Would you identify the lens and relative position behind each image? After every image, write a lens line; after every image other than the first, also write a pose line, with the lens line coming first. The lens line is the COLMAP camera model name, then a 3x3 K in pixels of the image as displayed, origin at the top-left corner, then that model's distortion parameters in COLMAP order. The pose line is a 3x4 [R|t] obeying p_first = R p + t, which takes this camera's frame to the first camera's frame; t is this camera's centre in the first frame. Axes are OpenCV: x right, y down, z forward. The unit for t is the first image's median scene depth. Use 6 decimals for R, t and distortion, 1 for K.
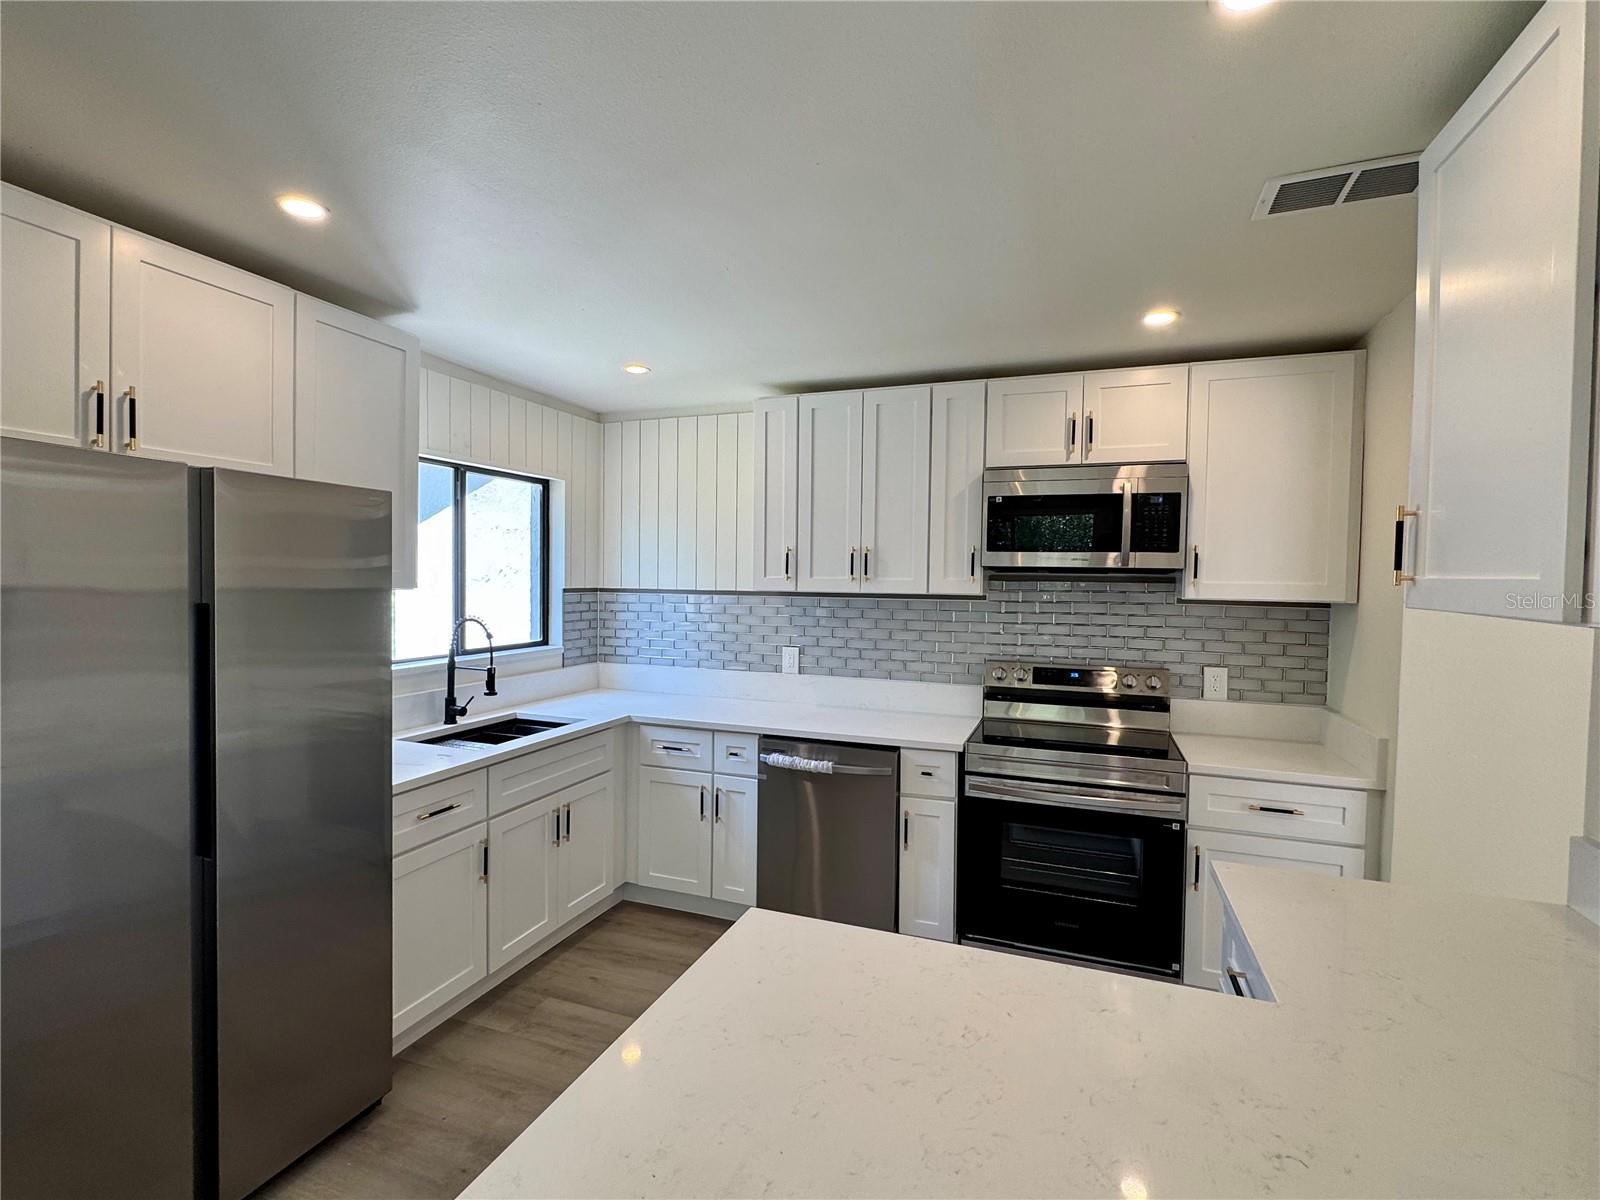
lens RADIAL K [[748.4, 0, 796.3], [0, 748.4, 604.0], [0, 0, 1]] dist [-0.002754, 0.000277]
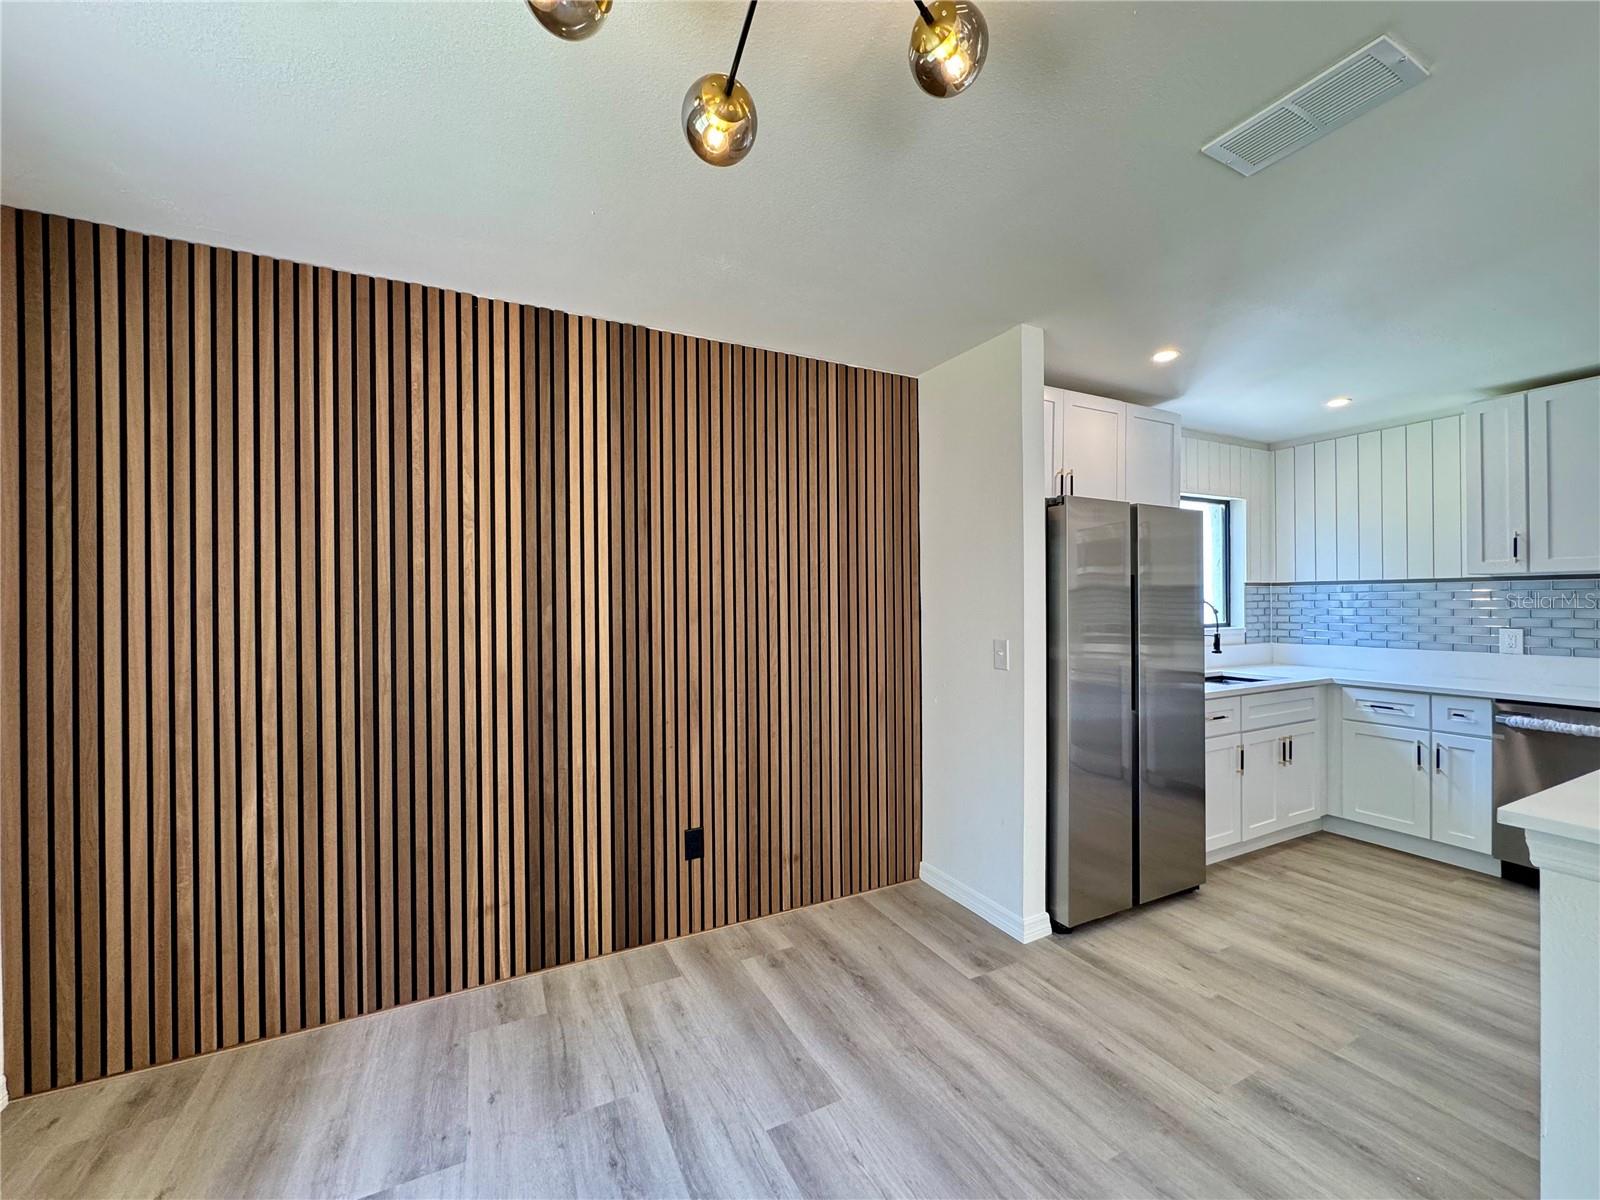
lens RADIAL K [[635.2, 0, 799.0], [0, 635.2, 600.4], [0, 0, 1]] dist [-0.003289, 0.000282]
pose [[0.736173, -0.018831, -0.676531, -0.168171], [-0.006979, 0.999348, -0.035412, 0.066463], [0.676757, 0.030791, 0.735562, -0.403691]]
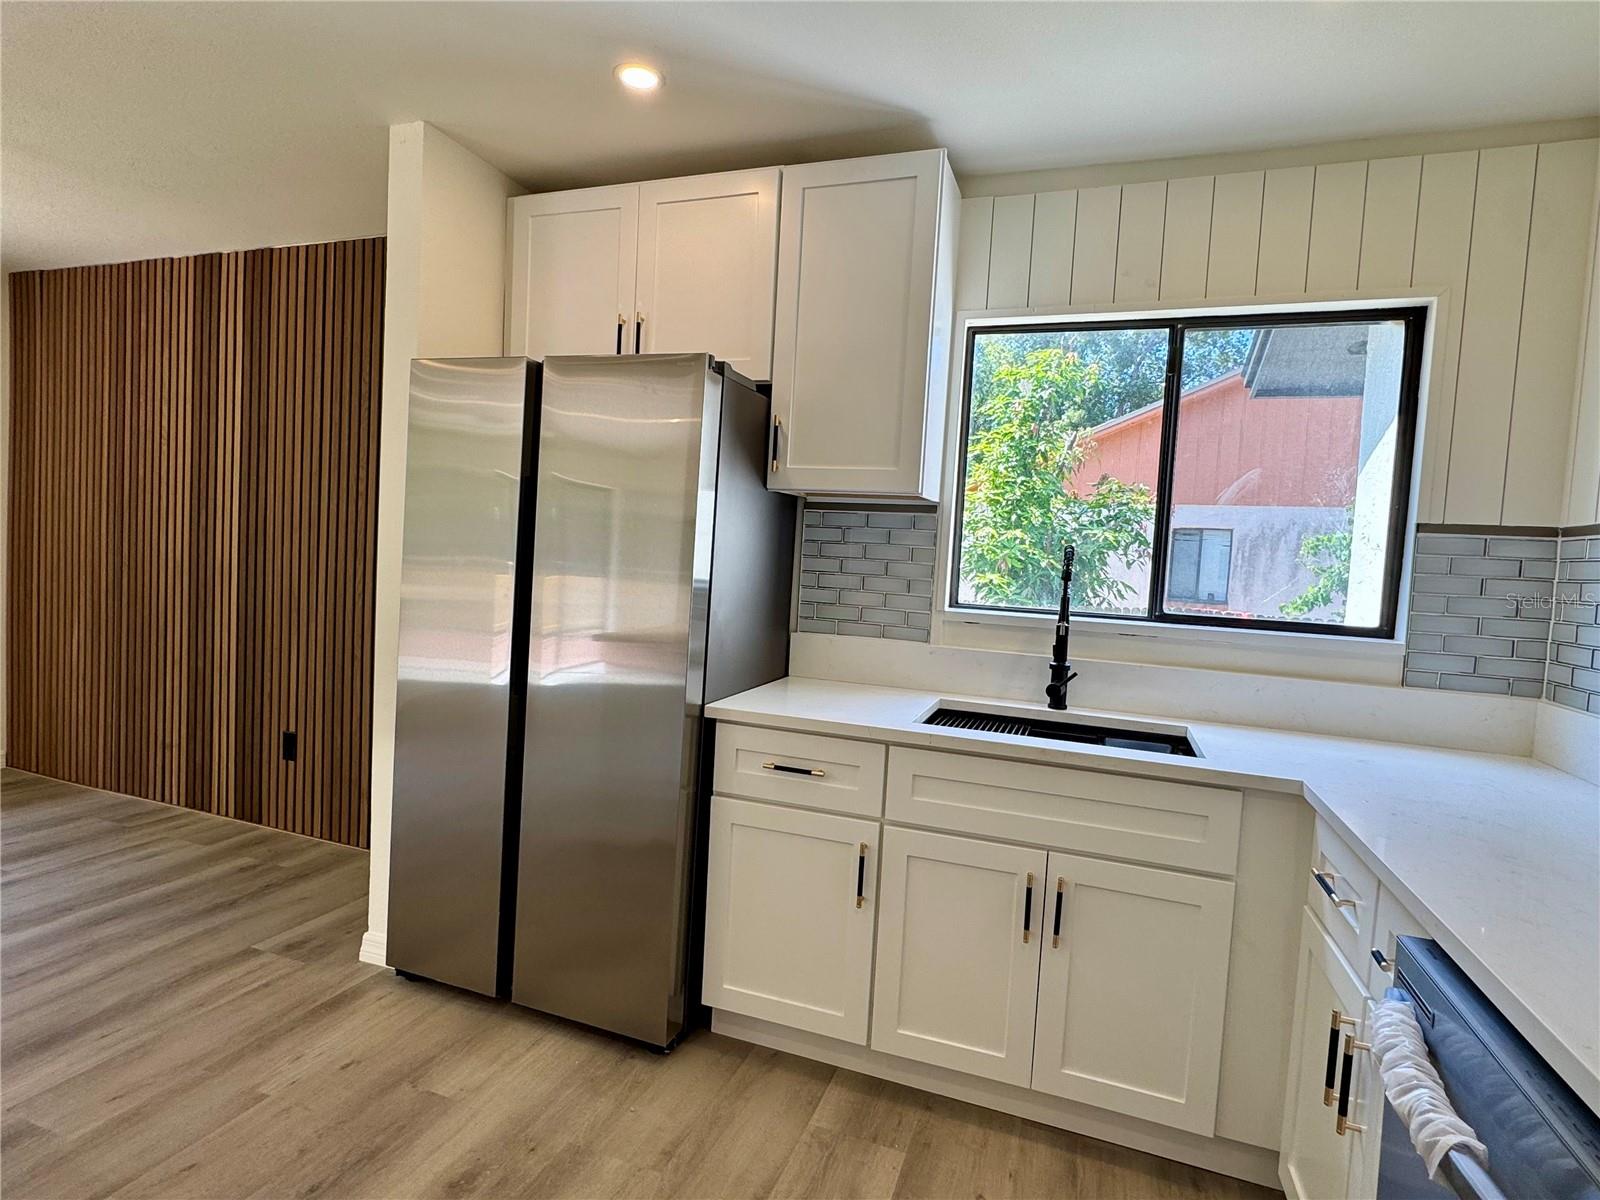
lens RADIAL K [[827.2, 0, 795.3], [0, 827.2, 600.1], [0, 0, 1]] dist [-0.001965, -0.001987]
pose [[0.016272, 0.042183, -0.998977, 0.266641], [-0.090675, 0.995055, 0.040541, 0.052947], [0.995748, 0.089923, 0.020016, 0.723957]]
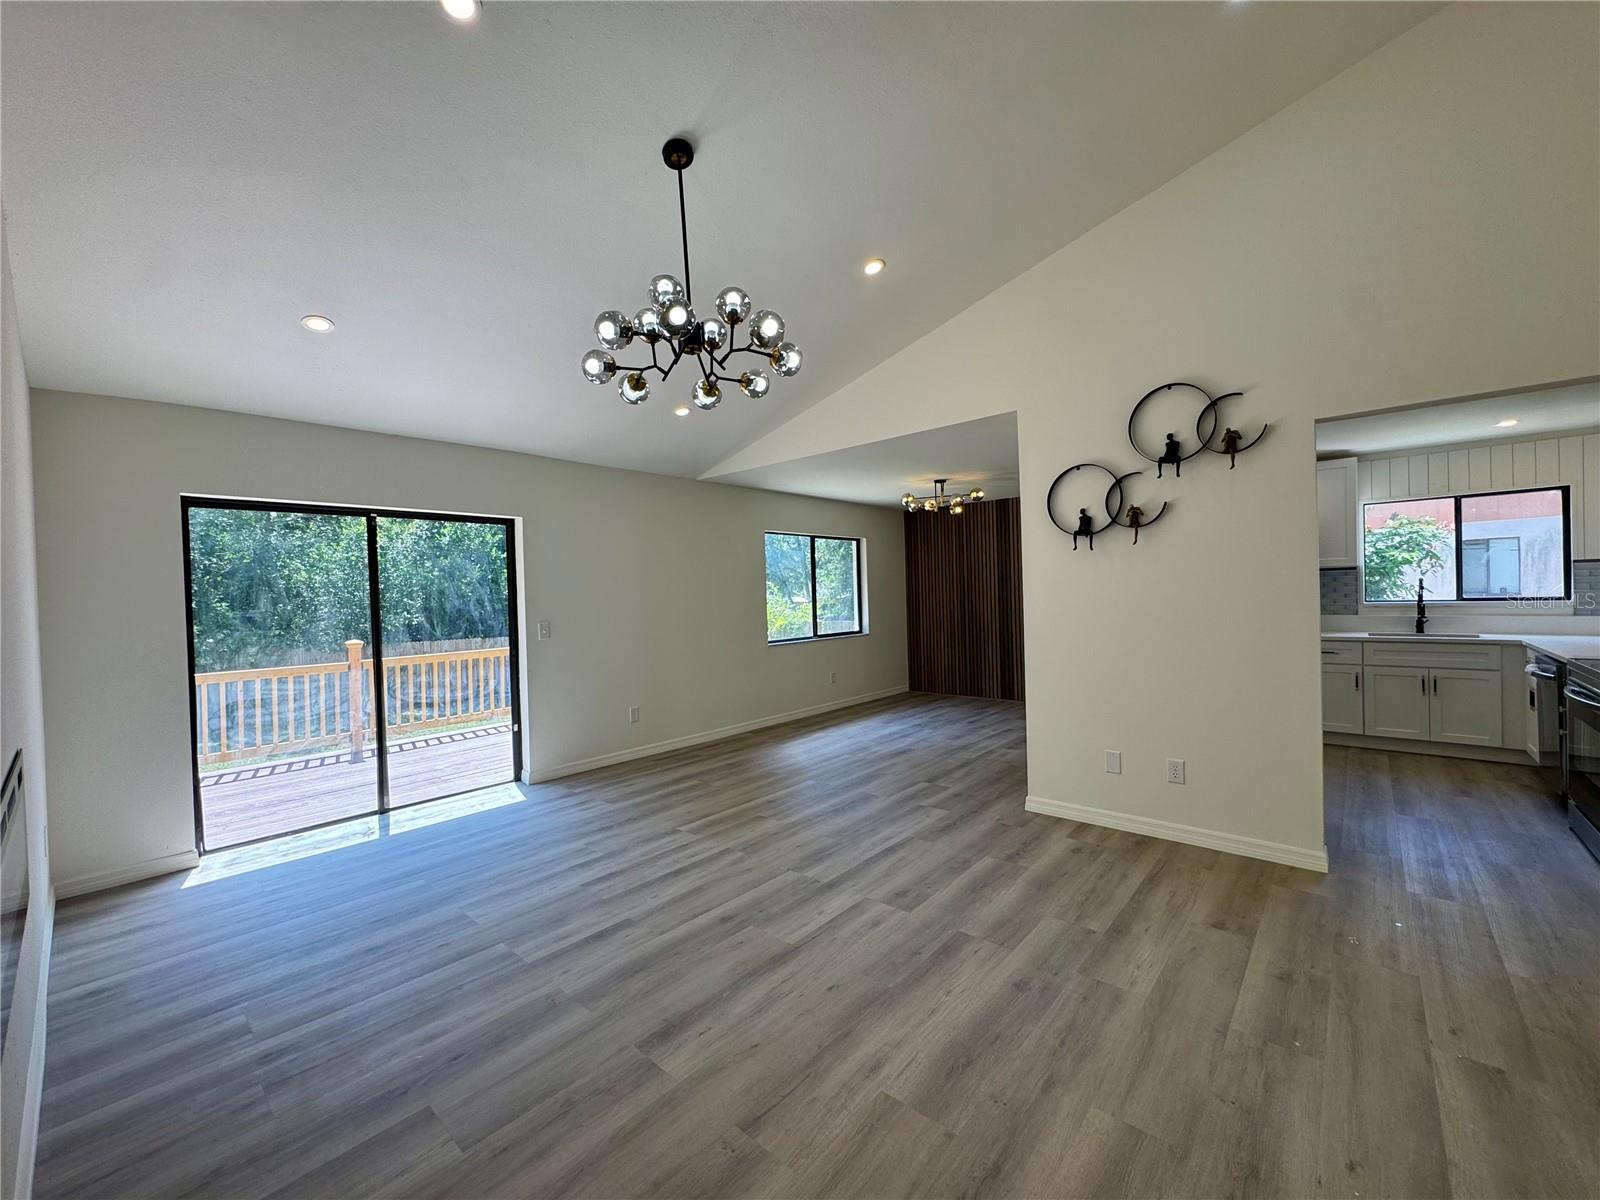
lens RADIAL K [[635.2, 0, 799.4], [0, 635.2, 599.3], [0, 0, 1]] dist [-0.003289, 0.000282]
pose [[-0.355949, 0.007458, -0.934475, 1.633840], [-0.008443, 0.999902, 0.011196, 0.065196], [0.934467, 0.011875, -0.355851, 0.064056]]
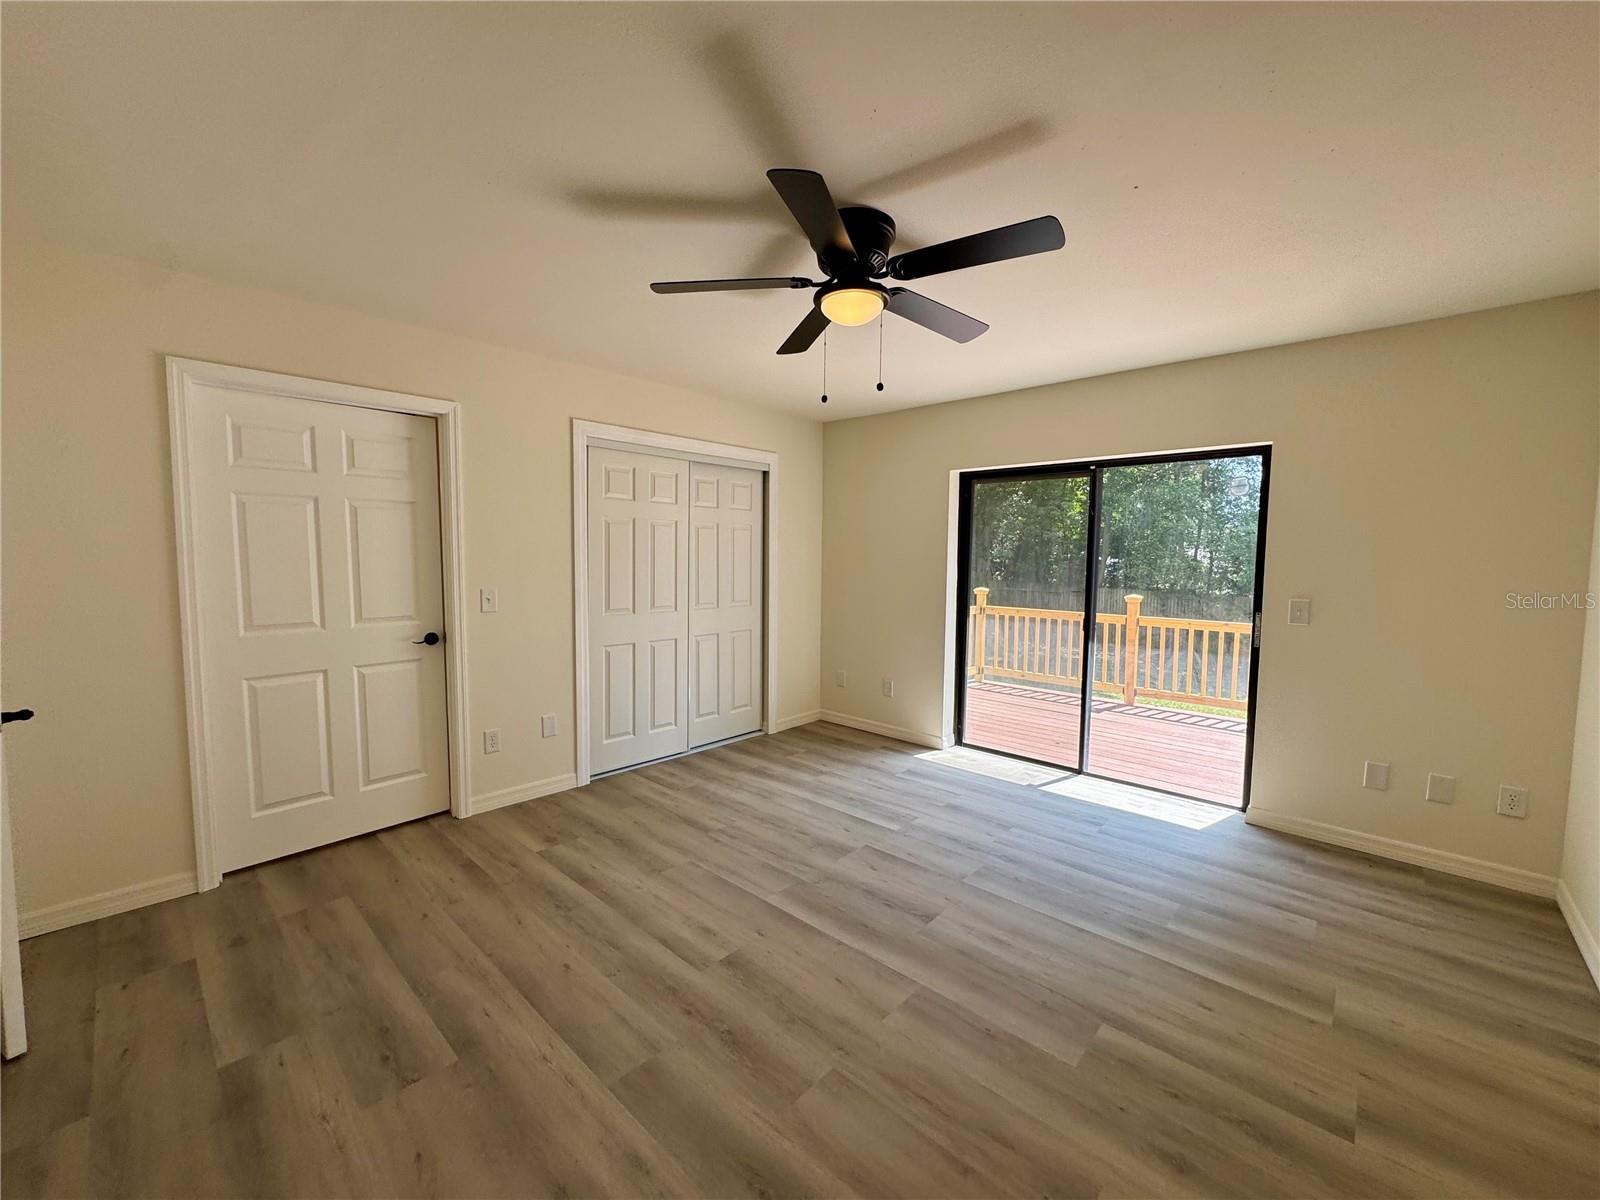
lens RADIAL K [[635.2, 0, 798.2], [0, 635.2, 590.9], [0, 0, 1]] dist [-0.003289, 0.000282]
pose [[-0.927597, -0.043027, 0.371097, 0.809597], [-0.012937, 0.996449, 0.083197, 0.061109], [-0.373359, 0.072372, -0.924859, 0.168451]]
